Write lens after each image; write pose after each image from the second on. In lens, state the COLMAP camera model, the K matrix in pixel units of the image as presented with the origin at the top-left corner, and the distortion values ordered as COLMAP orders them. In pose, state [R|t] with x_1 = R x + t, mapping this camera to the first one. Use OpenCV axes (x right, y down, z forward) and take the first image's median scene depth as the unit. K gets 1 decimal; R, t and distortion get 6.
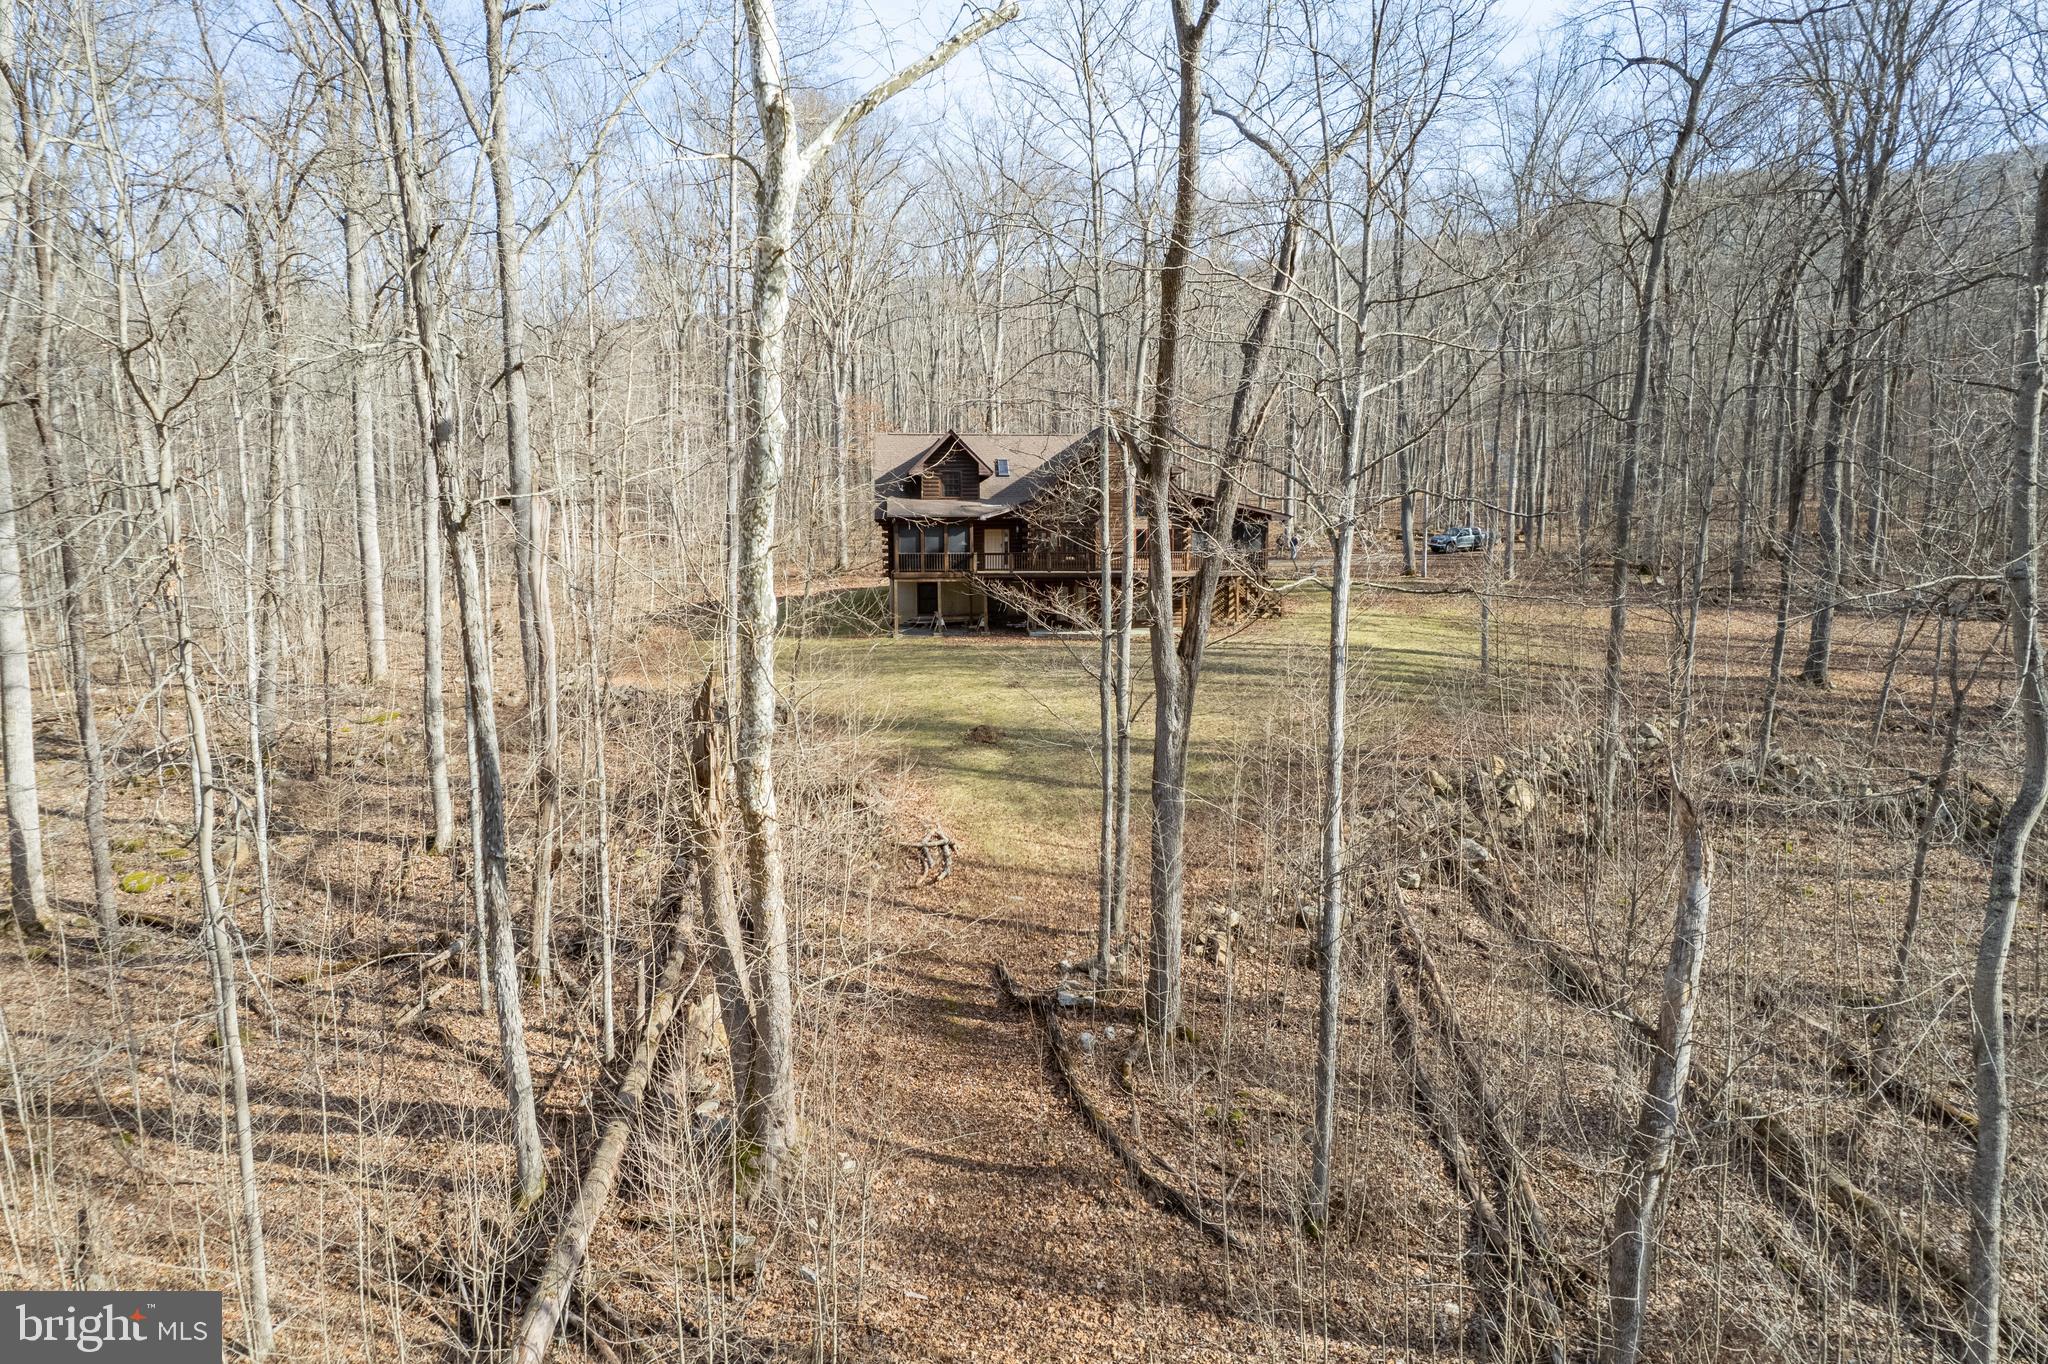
lens RADIAL K [[1315.4, 0, 1020.1], [0, 1315.4, 685.7], [0, 0, 1]] dist [-0.053661, 0.035819]
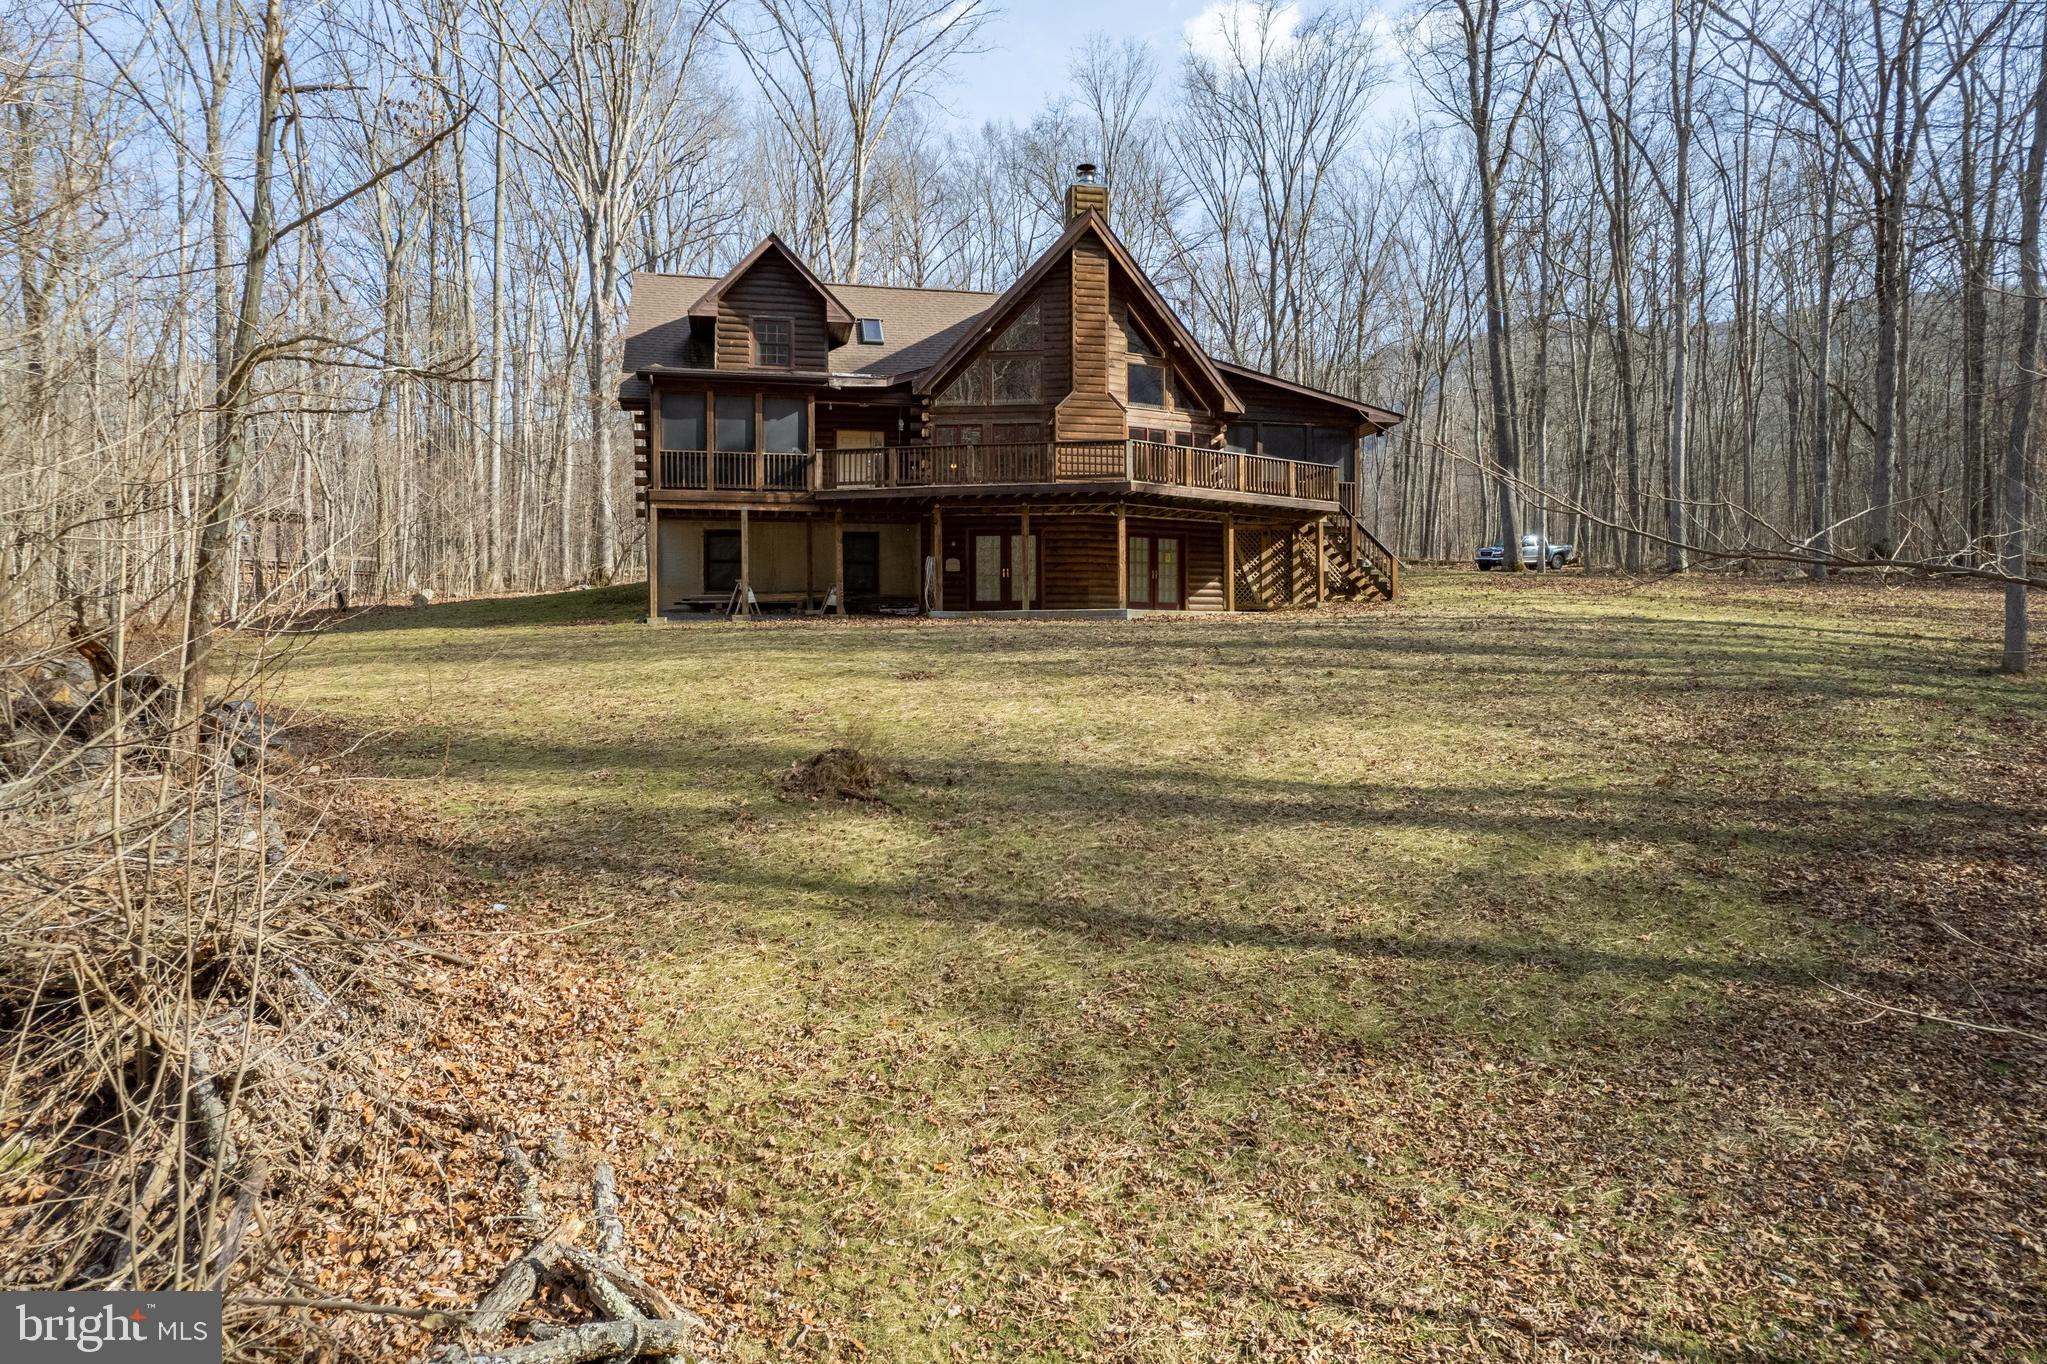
lens RADIAL K [[1314.8, 0, 1025.0], [0, 1314.8, 678.7], [0, 0, 1]] dist [-0.053661, 0.035819]
pose [[0.992480, 0.003995, 0.122344, -0.036486], [0.008646, 0.994683, -0.102620, 0.075598], [-0.122103, 0.102906, 0.987168, 1.088426]]
